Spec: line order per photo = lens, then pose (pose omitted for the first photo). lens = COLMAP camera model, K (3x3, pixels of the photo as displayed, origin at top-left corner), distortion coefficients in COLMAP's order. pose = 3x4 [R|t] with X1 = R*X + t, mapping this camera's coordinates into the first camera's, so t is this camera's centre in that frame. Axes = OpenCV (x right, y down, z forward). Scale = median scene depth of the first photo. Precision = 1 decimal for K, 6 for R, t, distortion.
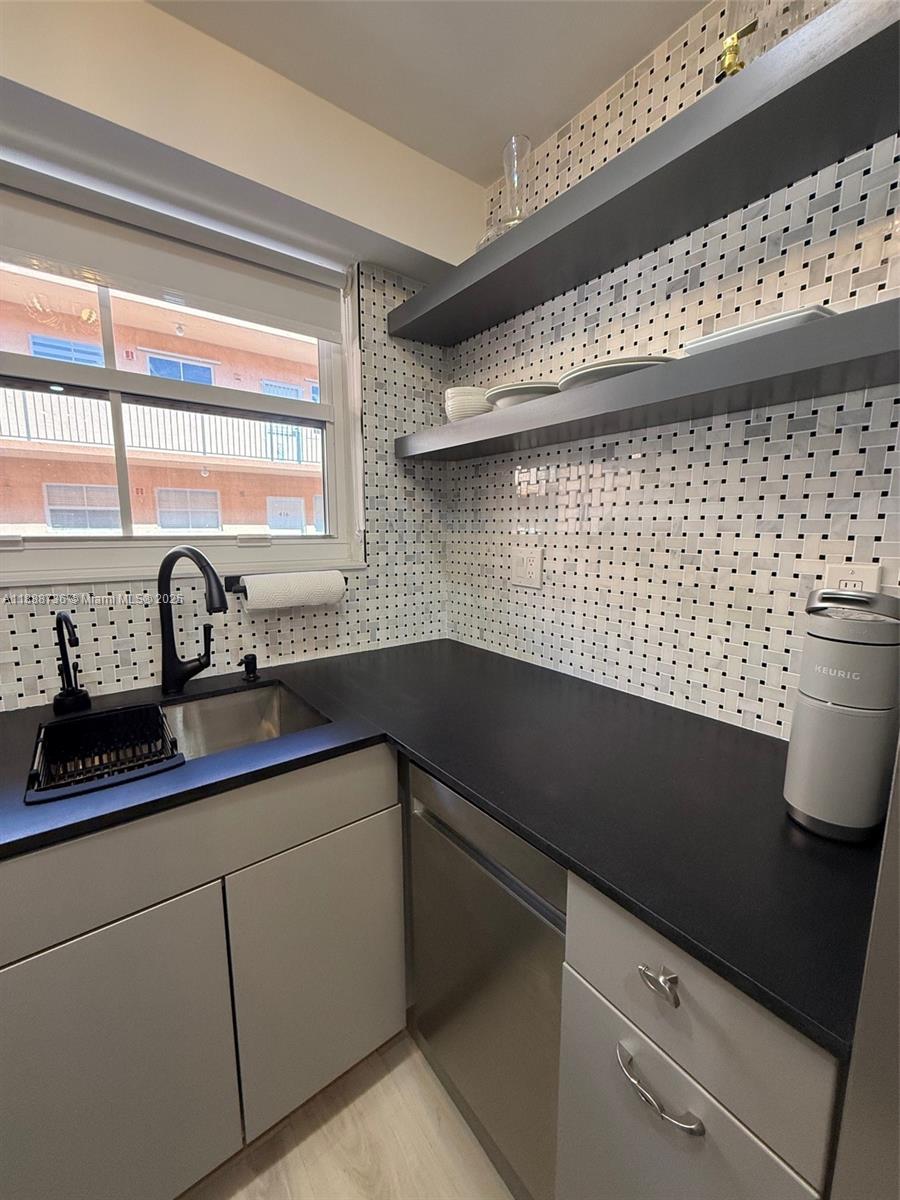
lens RADIAL K [[480.2, 0, 453.3], [0, 480.2, 600.3], [0, 0, 1]] dist [0.000156, -0.000219]
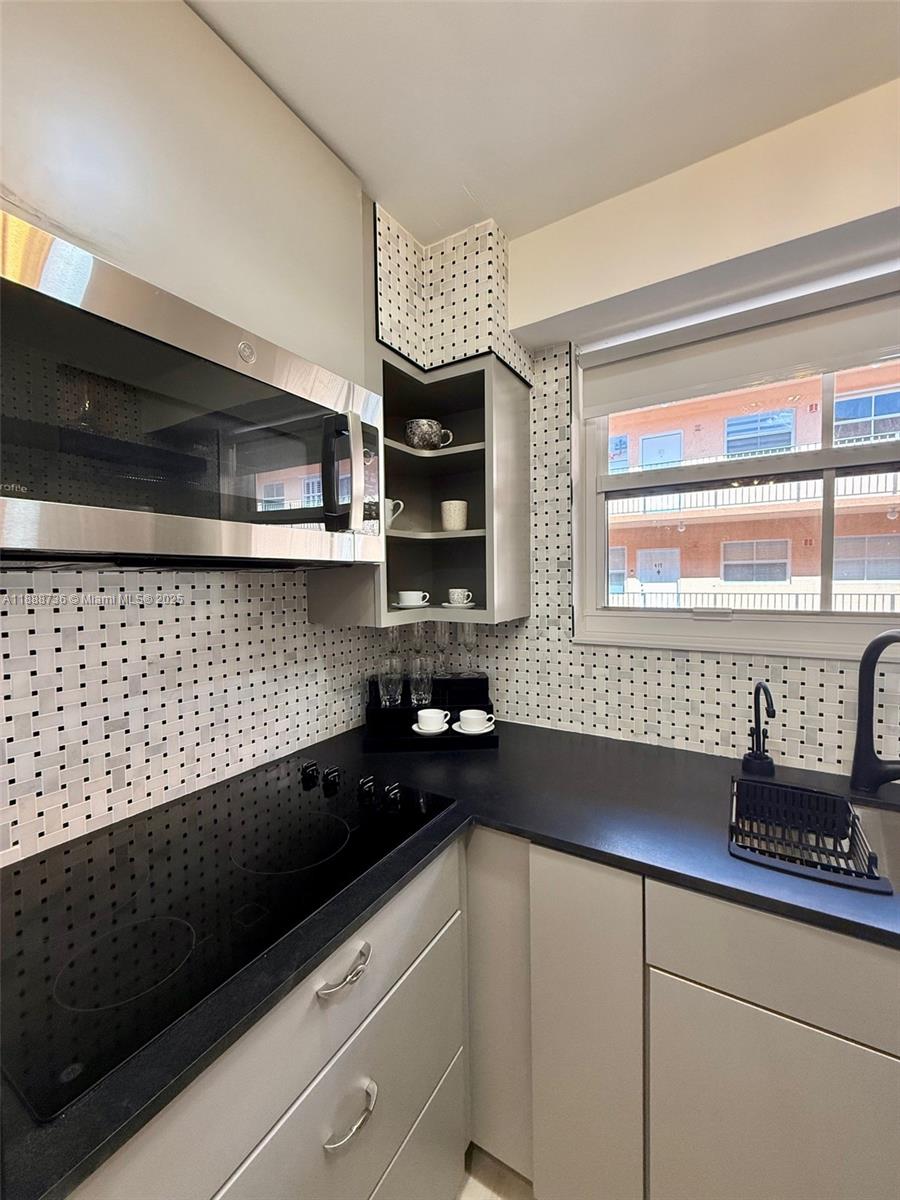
lens RADIAL K [[480.2, 0, 450.8], [0, 480.2, 600.2], [0, 0, 1]] dist [0.000156, -0.000219]
pose [[0.358971, 0.029594, -0.932879, -0.038666], [-0.125532, 0.991947, -0.016837, -0.041694], [0.924868, 0.123150, 0.359795, -0.060582]]
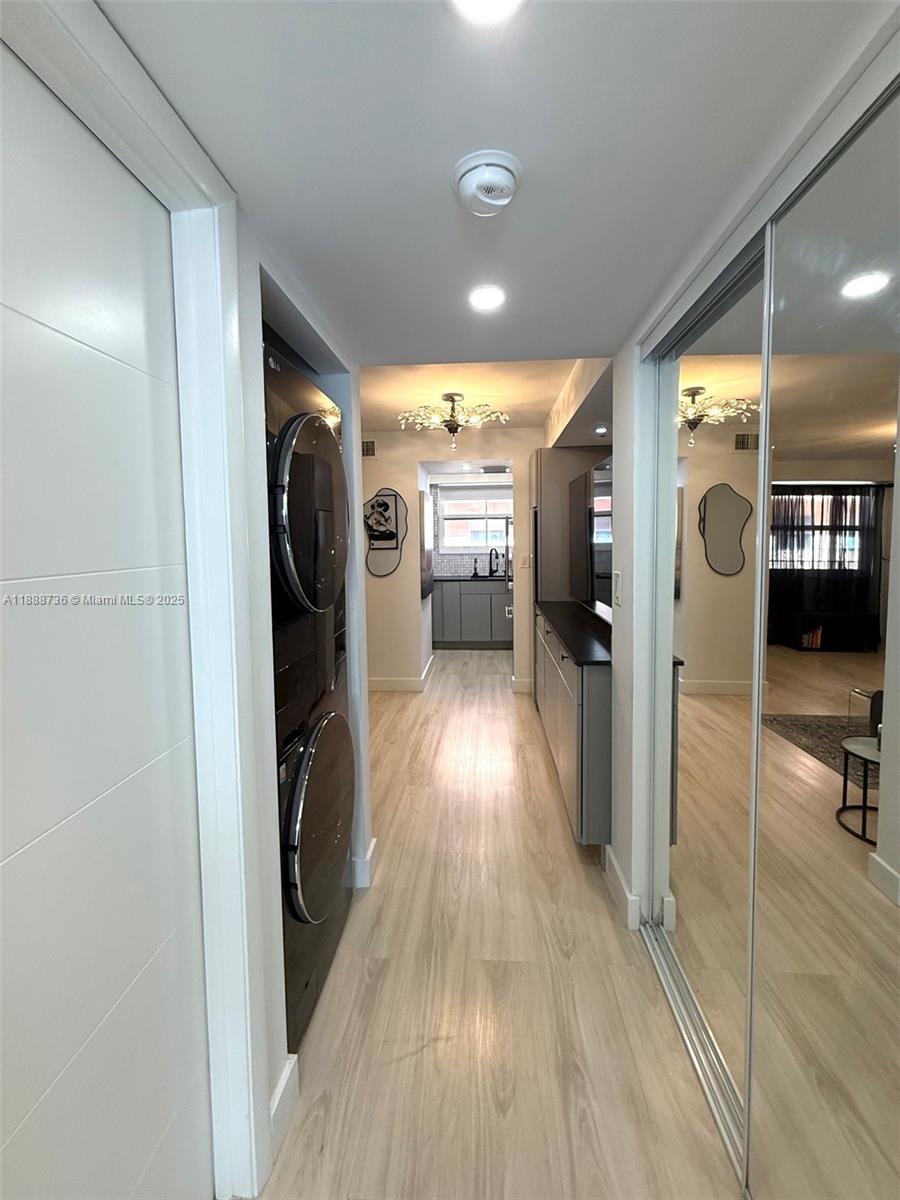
lens RADIAL K [[648.0, 0, 456.0], [0, 648.0, 598.3], [0, 0, 1]] dist [-0.021543, -0.000955]
pose [[0.754780, 0.050979, -0.653995, 3.407967], [-0.091357, 0.995429, -0.027843, 0.606719], [0.649586, 0.080762, 0.755987, -4.133354]]
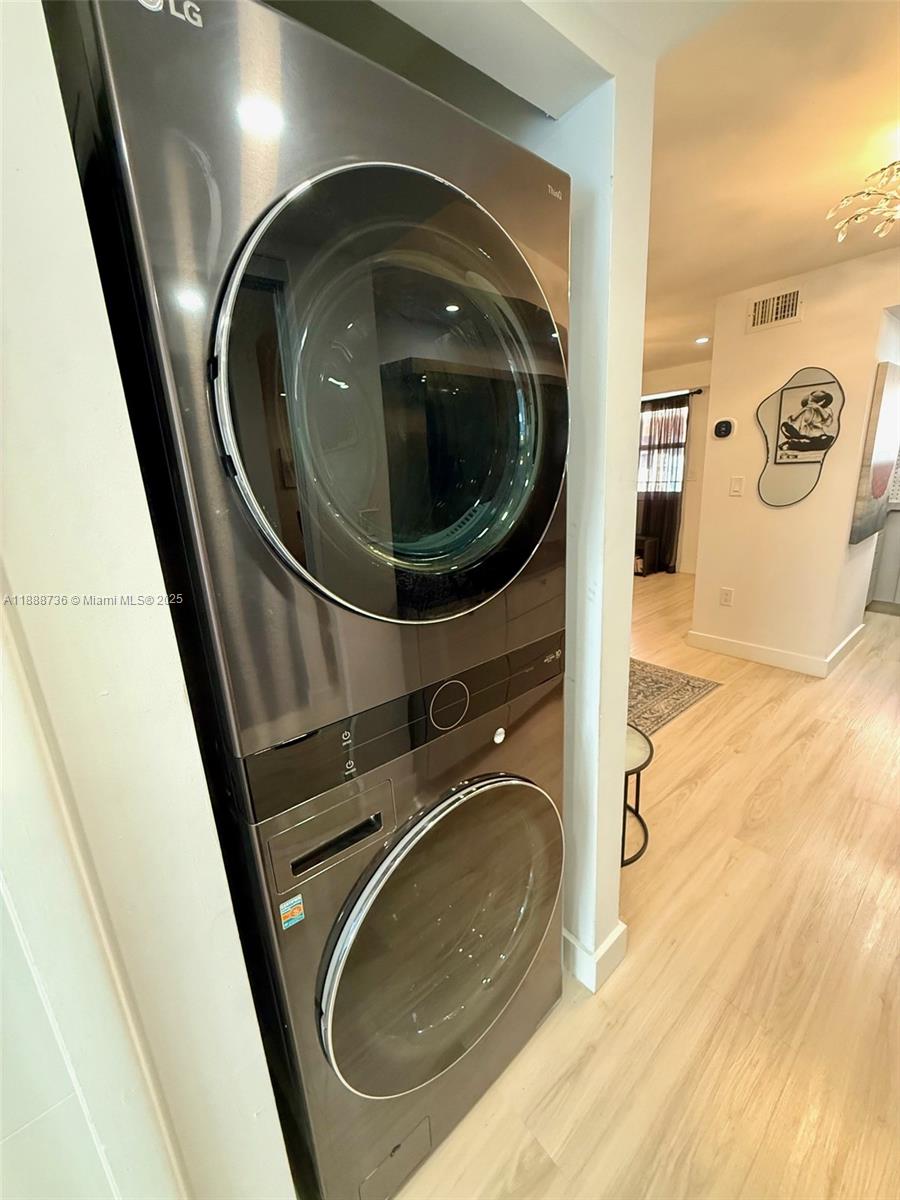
lens RADIAL K [[480.2, 0, 450.5], [0, 480.2, 600.3], [0, 0, 1]] dist [0.000156, -0.000219]
pose [[0.018440, 0.264489, -0.964212, 2.163741], [-0.101021, 0.959934, 0.261383, 0.312337], [0.994713, 0.092586, 0.044420, -2.411515]]
